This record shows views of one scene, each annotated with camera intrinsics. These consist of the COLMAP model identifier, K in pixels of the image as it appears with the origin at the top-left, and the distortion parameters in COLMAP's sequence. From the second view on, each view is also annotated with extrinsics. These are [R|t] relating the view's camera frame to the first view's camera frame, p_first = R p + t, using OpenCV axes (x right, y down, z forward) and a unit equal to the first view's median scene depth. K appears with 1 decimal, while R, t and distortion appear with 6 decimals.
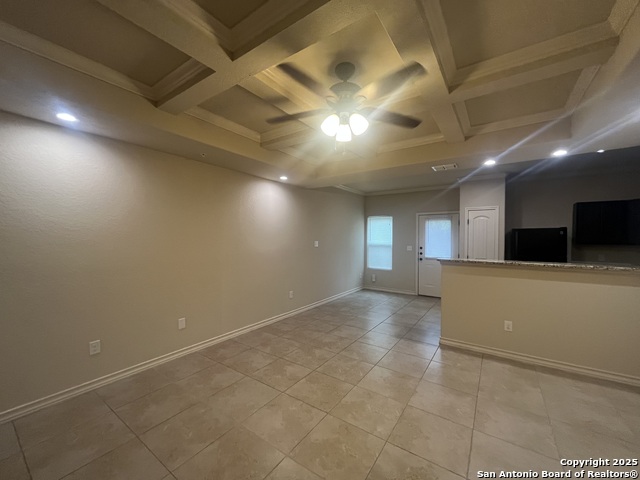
lens RADIAL K [[258.2, 0, 318.8], [0, 258.2, 238.3], [0, 0, 1]] dist [0.001586, -0.000610]
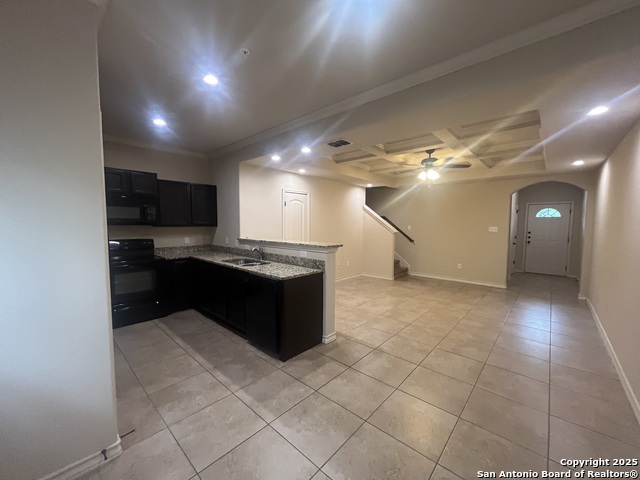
lens RADIAL K [[258.2, 0, 320.5], [0, 258.2, 238.4], [0, 0, 1]] dist [0.001586, -0.000610]
pose [[-0.992216, -0.019339, 0.123021, 0.292187], [-0.011426, 0.997839, 0.064708, 0.000402], [-0.124007, 0.062799, -0.990292, 1.309552]]
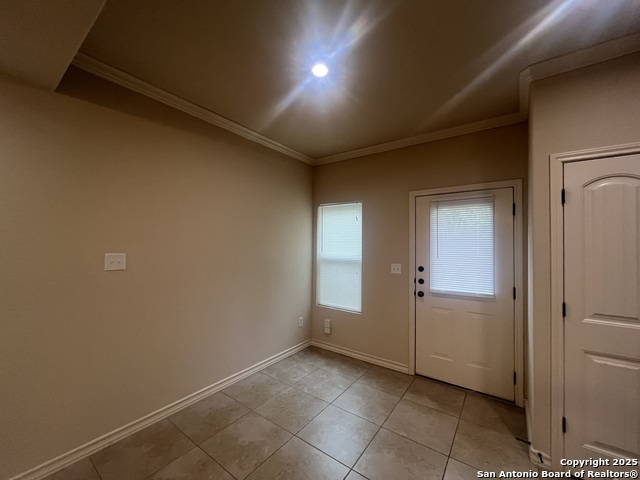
lens RADIAL K [[258.2, 0, 318.4], [0, 258.2, 239.8], [0, 0, 1]] dist [0.001586, -0.000610]
pose [[0.999651, 0.004159, -0.026094, 0.289575], [-0.004829, 0.999659, -0.025682, -0.001234], [0.025978, 0.025799, 0.999330, 0.689808]]
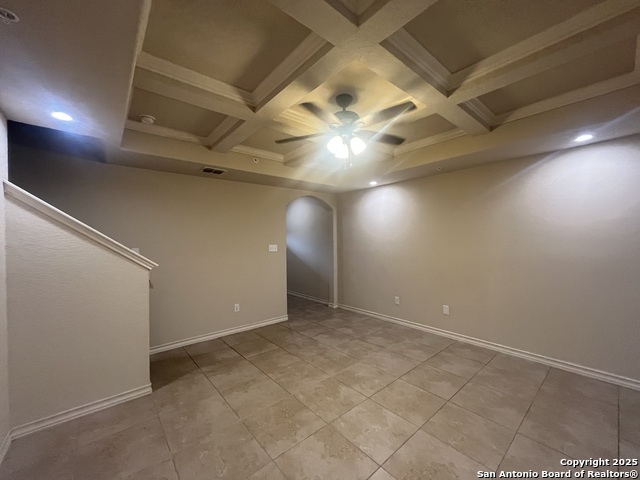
lens RADIAL K [[258.2, 0, 321.4], [0, 258.2, 241.0], [0, 0, 1]] dist [0.001586, -0.000610]
pose [[-0.249326, 0.003145, -0.968415, 0.483405], [0.006923, 0.999975, 0.001465, -0.000327], [0.968395, -0.006339, -0.249341, 0.451877]]
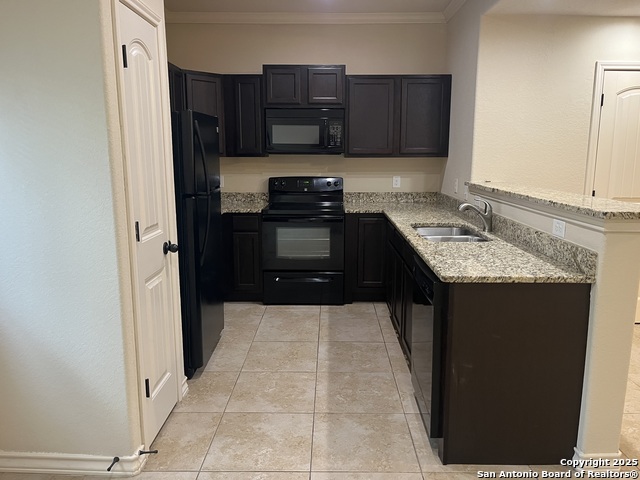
lens RADIAL K [[487.5, 0, 326.8], [0, 487.5, 234.0], [0, 0, 1]] dist [0.052084, -0.063896]
pose [[-0.572340, -0.145050, 0.807086, 0.158069], [-0.003758, 0.984685, 0.174303, 0.005061], [-0.820008, 0.096727, -0.564119, 1.131163]]
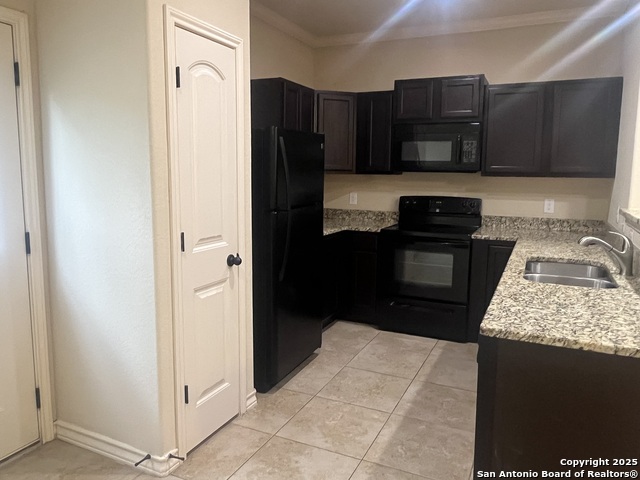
lens RADIAL K [[483.1, 0, 321.3], [0, 483.1, 229.8], [0, 0, 1]] dist [0.003957, -0.009648]
pose [[-0.177302, -0.131351, 0.975352, 0.148172], [-0.009587, 0.991237, 0.131748, 0.007826], [-0.984110, 0.014009, -0.177008, 0.980855]]
